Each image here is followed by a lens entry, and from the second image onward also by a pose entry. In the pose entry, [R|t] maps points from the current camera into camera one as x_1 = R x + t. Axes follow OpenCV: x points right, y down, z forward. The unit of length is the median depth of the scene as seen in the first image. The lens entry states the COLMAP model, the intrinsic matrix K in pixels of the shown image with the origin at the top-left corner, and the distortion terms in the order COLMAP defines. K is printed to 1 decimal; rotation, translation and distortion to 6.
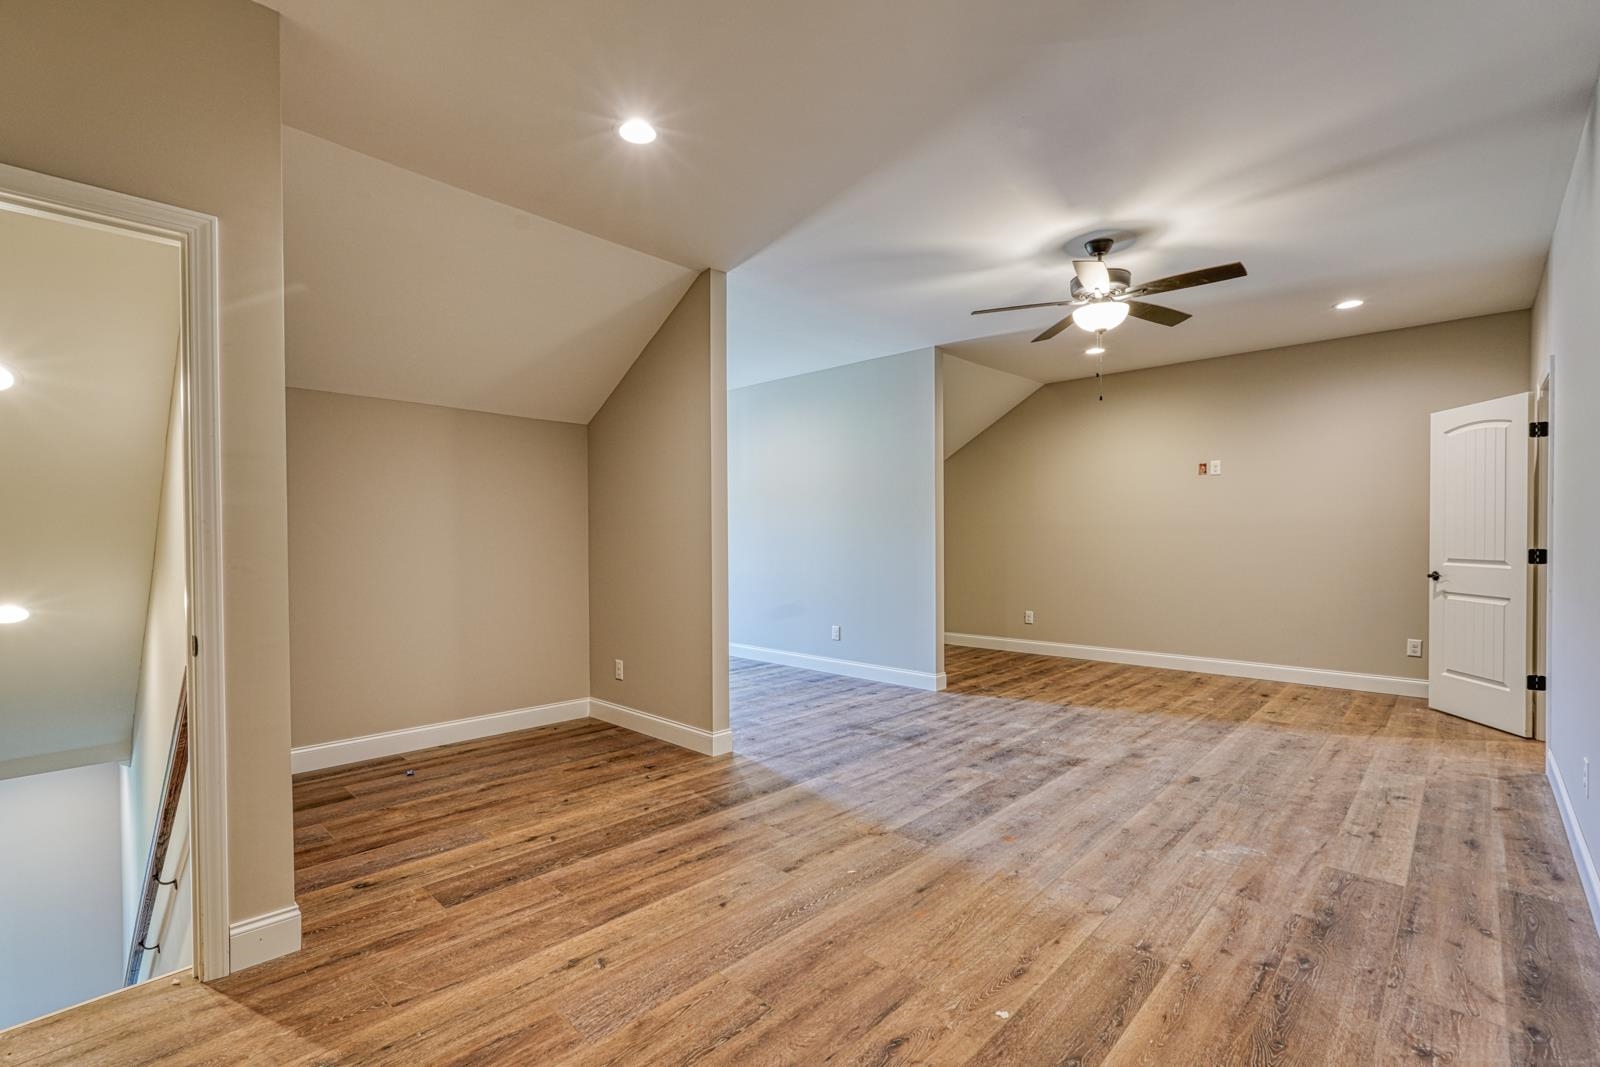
lens RADIAL K [[716.1, 0, 793.0], [0, 716.1, 536.2], [0, 0, 1]] dist [-0.013761, 0.008134]
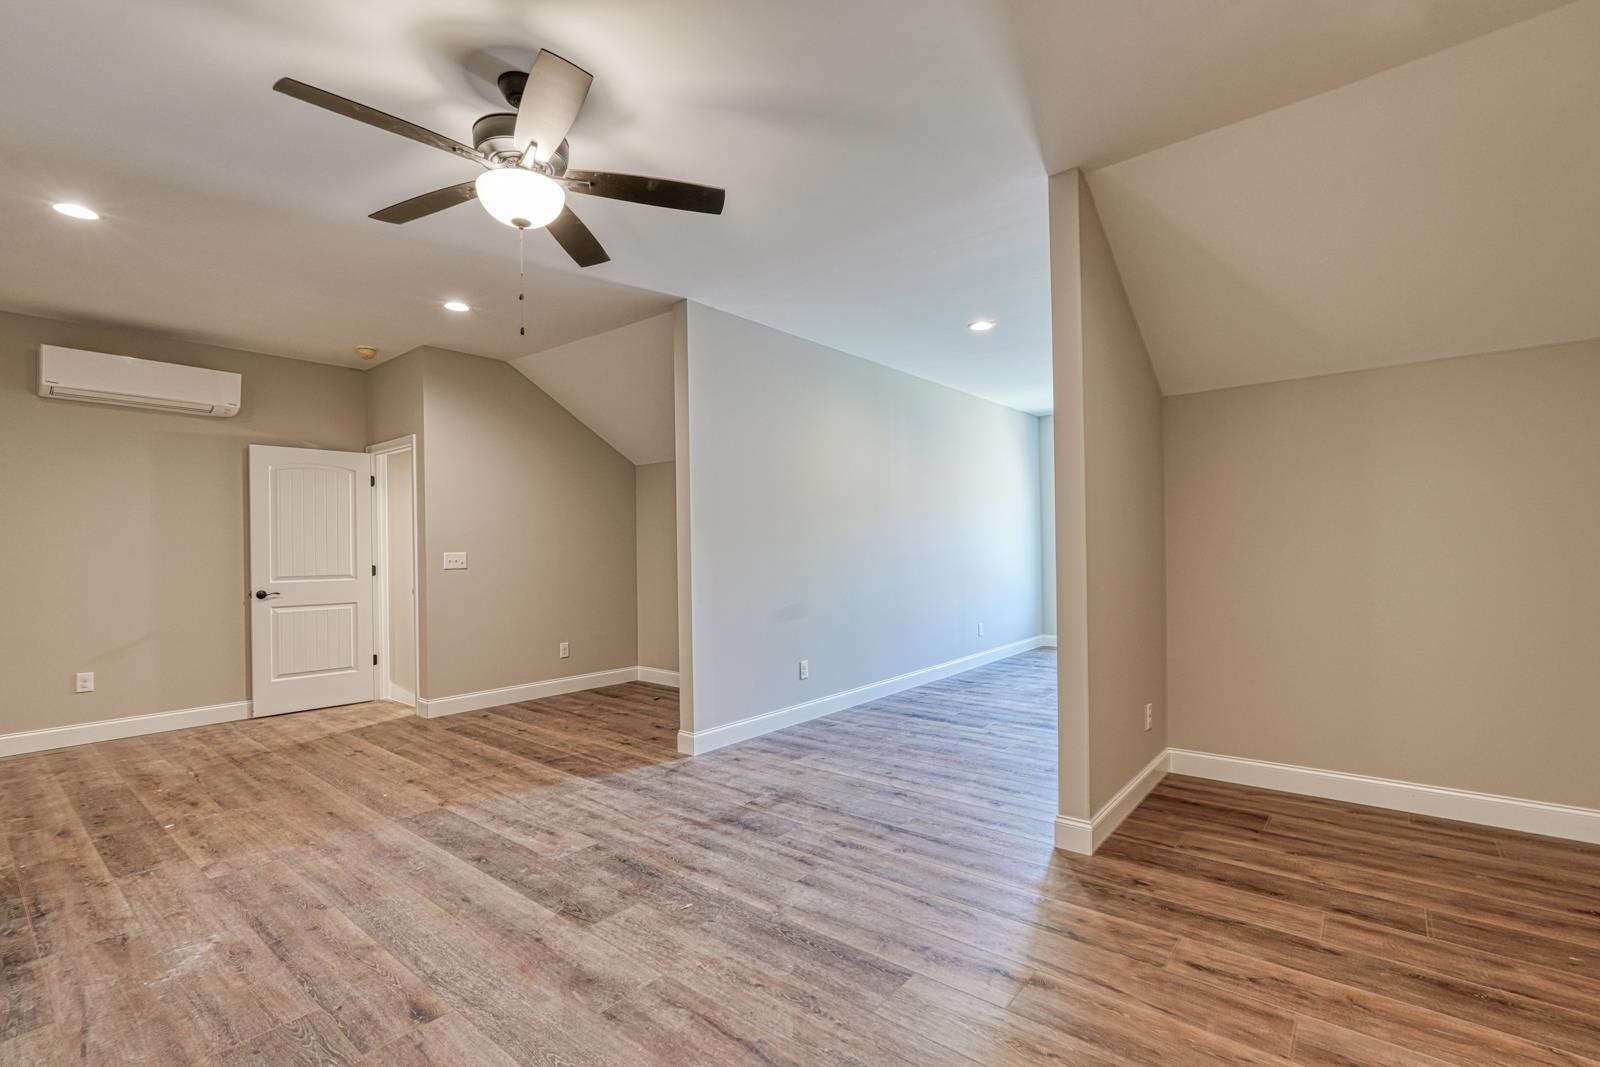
lens RADIAL K [[716.1, 0, 793.0], [0, 716.1, 536.2], [0, 0, 1]] dist [-0.013761, 0.008134]
pose [[0.072103, -0.011827, -0.997327, 0.917093], [0.015463, 0.999823, -0.010739, -0.004655], [0.997277, -0.014647, 0.072273, 1.019626]]
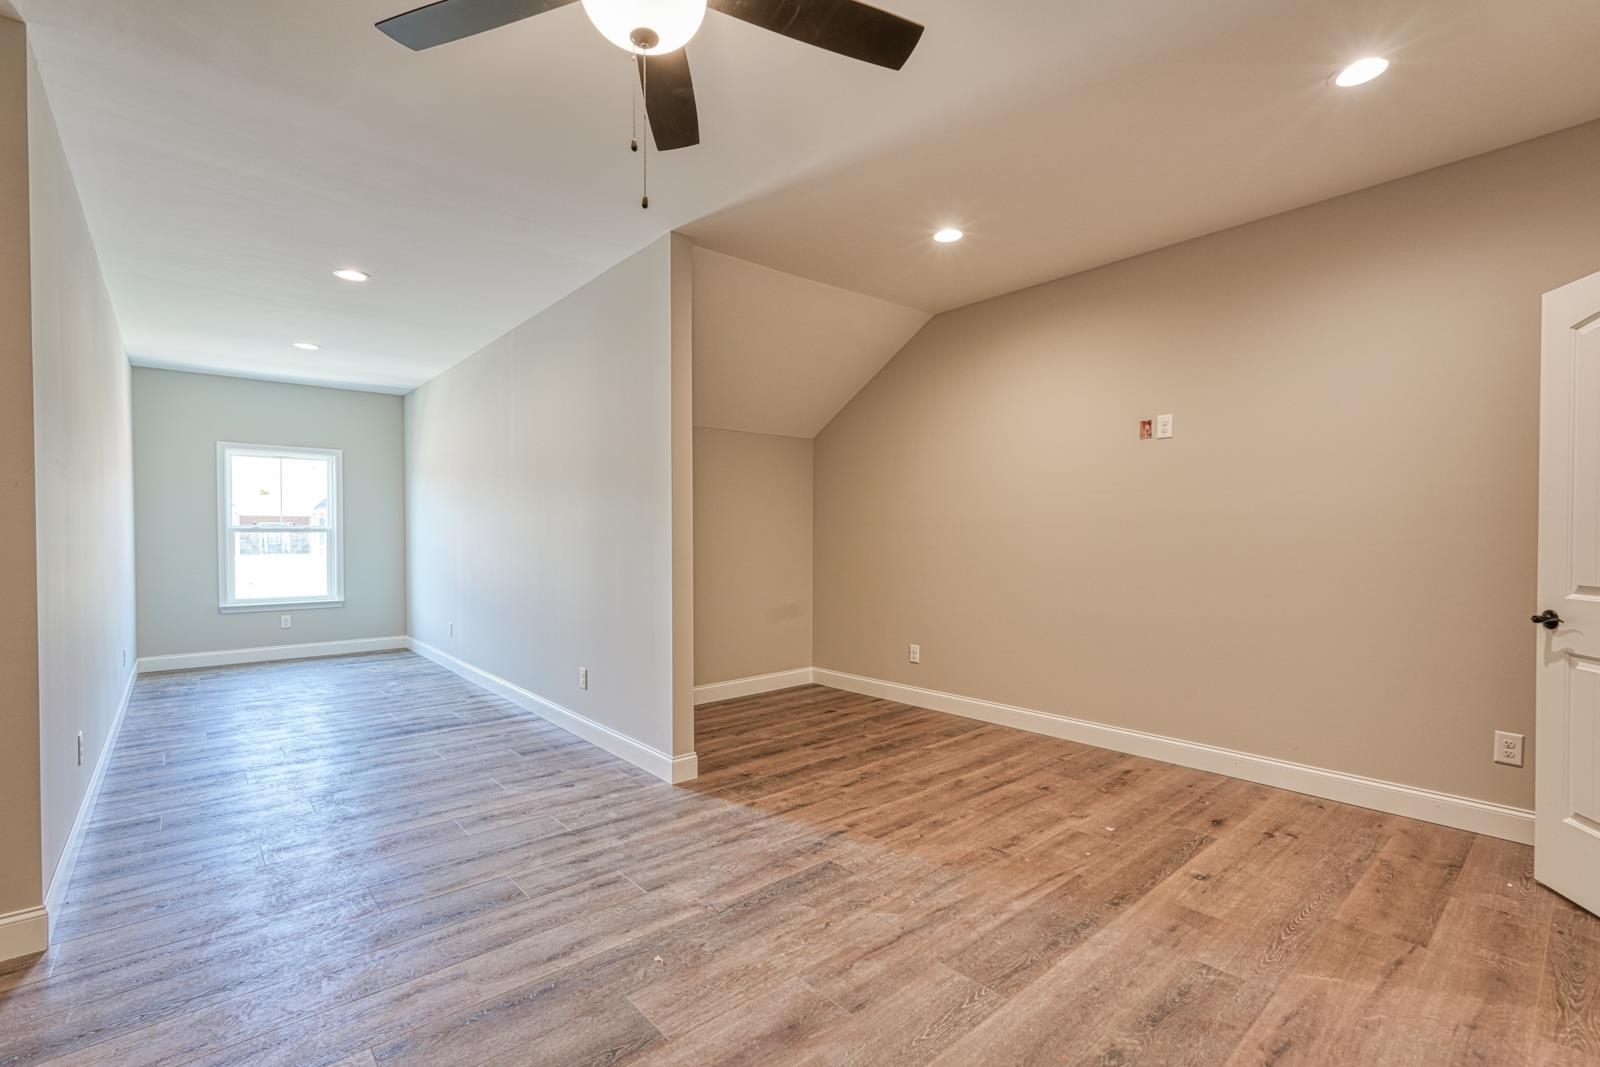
lens RADIAL K [[716.1, 0, 793.0], [0, 716.1, 536.2], [0, 0, 1]] dist [-0.013761, 0.008134]
pose [[0.995529, 0.004831, -0.094333, 0.475058], [-0.004705, 0.999988, 0.001560, -0.001085], [0.094340, -0.001109, 0.995539, 0.510860]]
